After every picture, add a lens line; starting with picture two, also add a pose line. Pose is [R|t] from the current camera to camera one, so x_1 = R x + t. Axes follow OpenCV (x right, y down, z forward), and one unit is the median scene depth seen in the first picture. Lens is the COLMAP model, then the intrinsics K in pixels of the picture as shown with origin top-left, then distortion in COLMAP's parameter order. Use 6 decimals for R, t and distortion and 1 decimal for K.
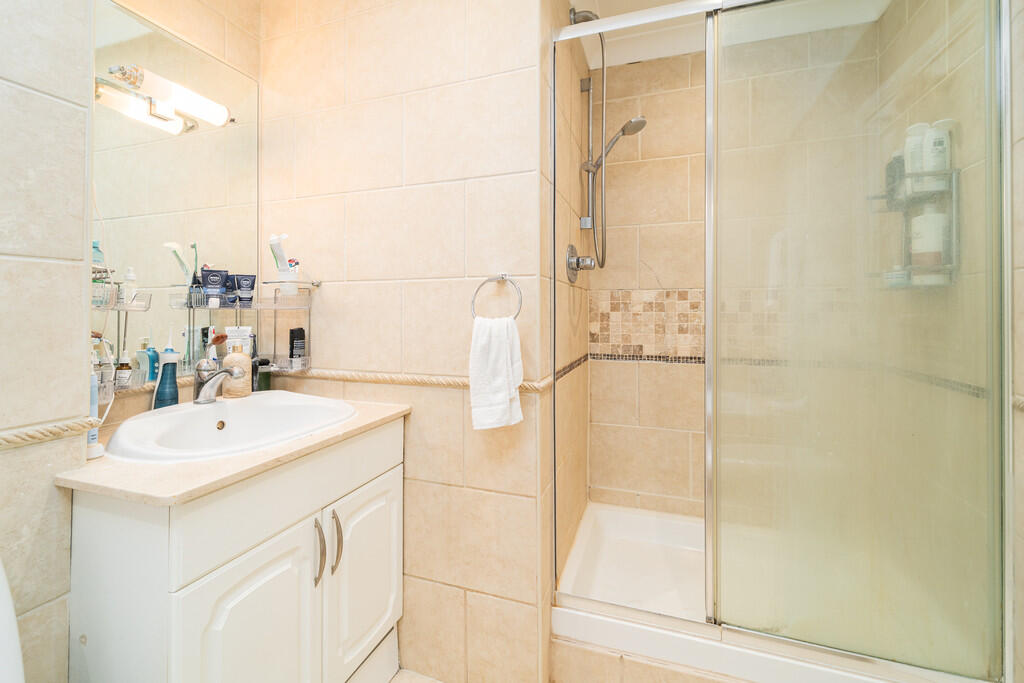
lens RADIAL K [[432.2, 0, 510.7], [0, 432.2, 312.0], [0, 0, 1]] dist [0.000074, -0.000266]
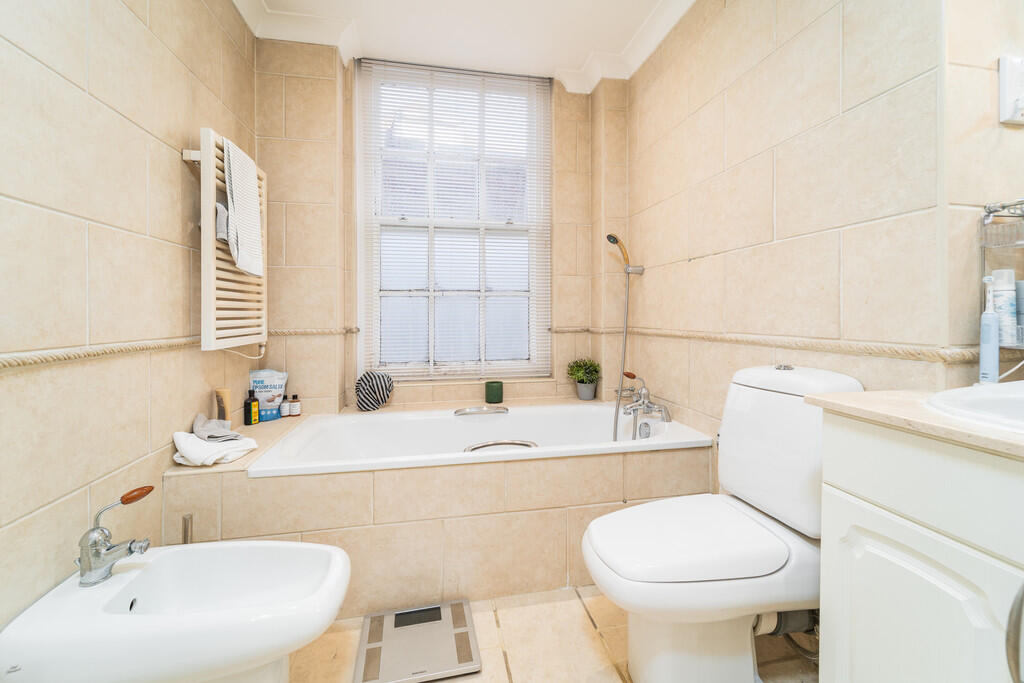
lens RADIAL K [[432.2, 0, 510.7], [0, 432.2, 312.0], [0, 0, 1]] dist [0.000074, -0.000266]
pose [[-0.867481, 0.001984, -0.497466, 0.526332], [0.000648, 0.999996, 0.002858, 0.153731], [0.497470, 0.002157, -0.867479, 1.450564]]
